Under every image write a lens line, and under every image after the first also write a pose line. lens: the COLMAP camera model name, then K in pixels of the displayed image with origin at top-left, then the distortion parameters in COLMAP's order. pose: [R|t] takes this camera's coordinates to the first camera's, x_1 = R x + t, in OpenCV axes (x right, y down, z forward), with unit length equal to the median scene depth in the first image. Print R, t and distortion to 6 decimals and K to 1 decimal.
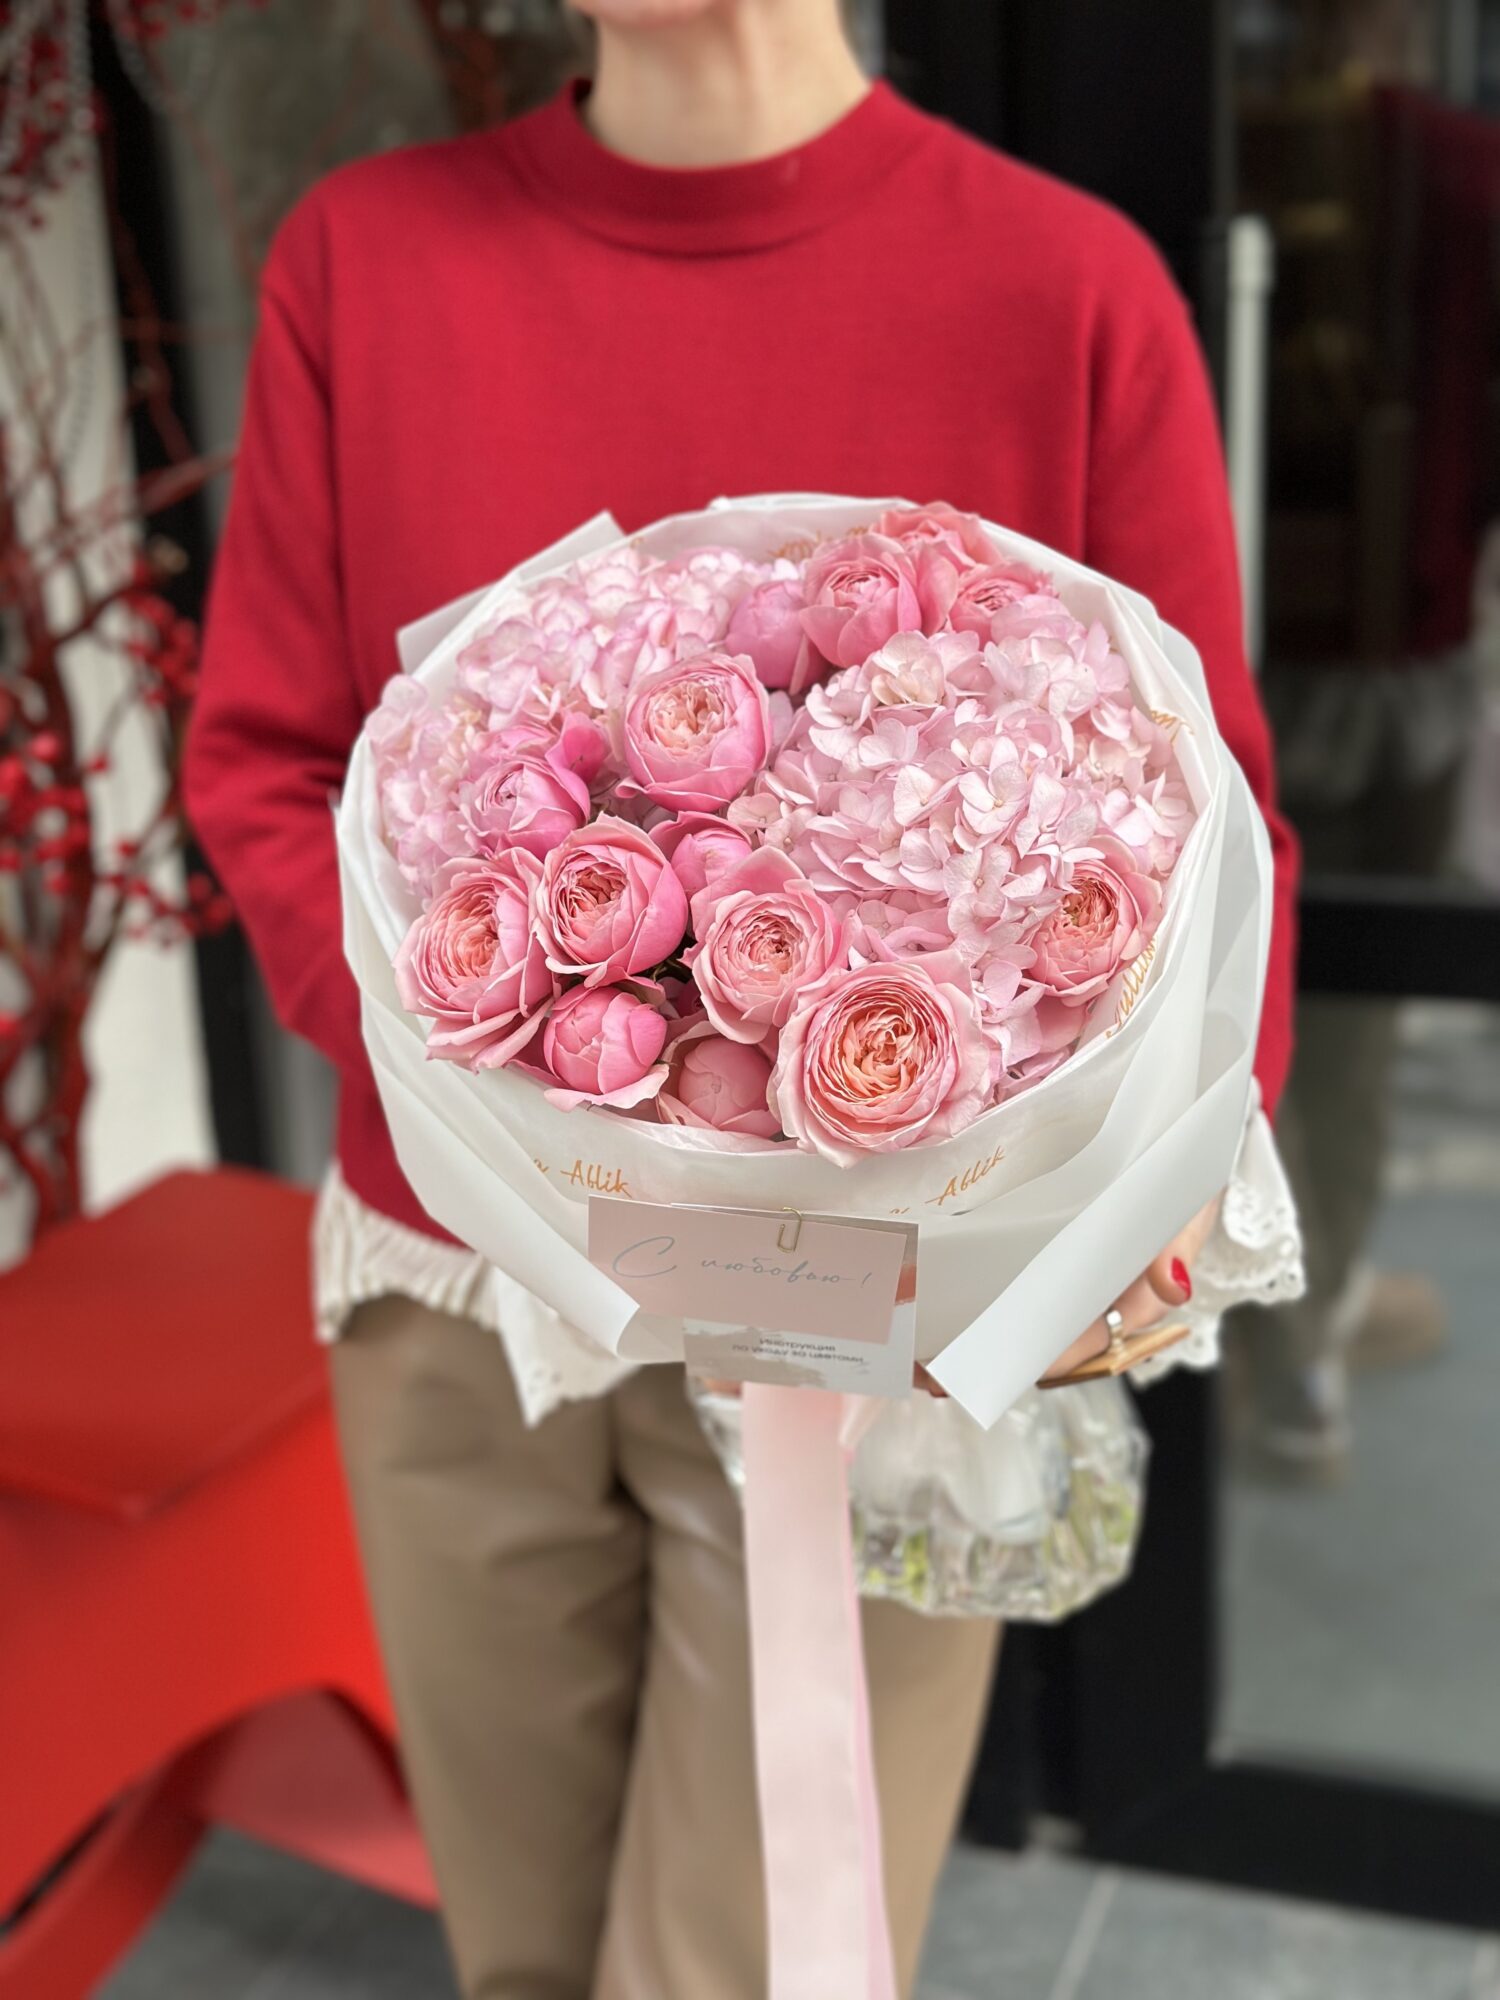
lens RADIAL K [[2812.2, 0, 748.9], [0, 2812.2, 1001.4], [0, 0, 1]] dist [0.107469, 0.000000]
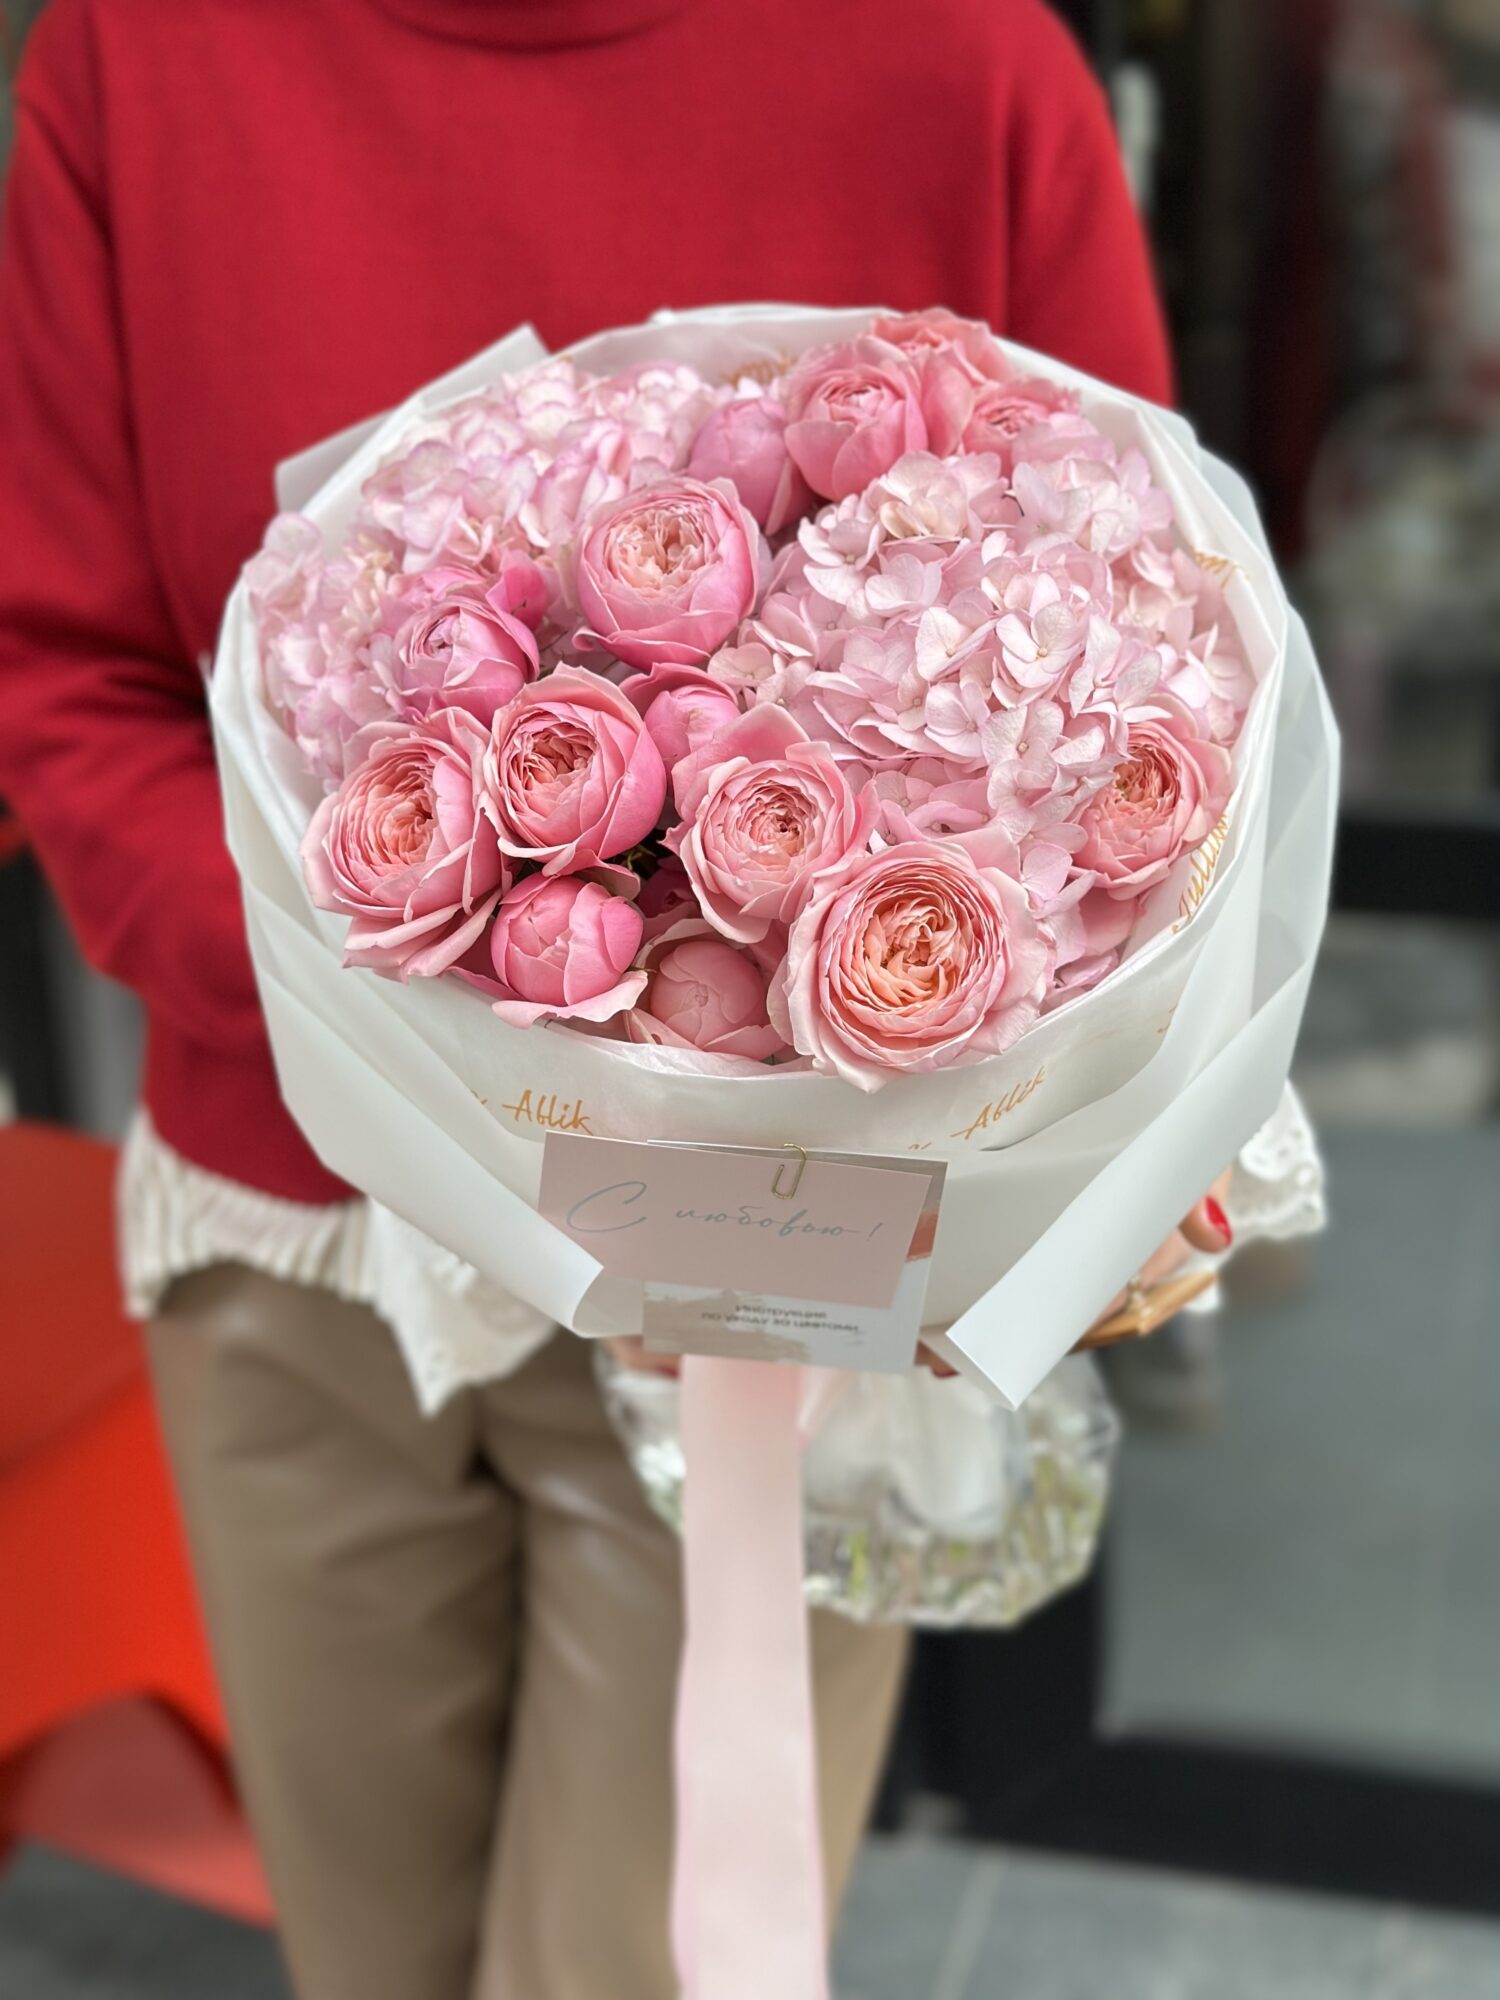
lens RADIAL K [[2812.2, 0, 775.5], [0, 2812.2, 947.4], [0, 0, 1]] dist [0.107469, 0.000000]
pose [[0.995686, -0.005770, 0.092611, -0.064069], [0.006358, 0.999961, -0.006053, 0.020049], [-0.092572, 0.006615, 0.995684, 0.174257]]
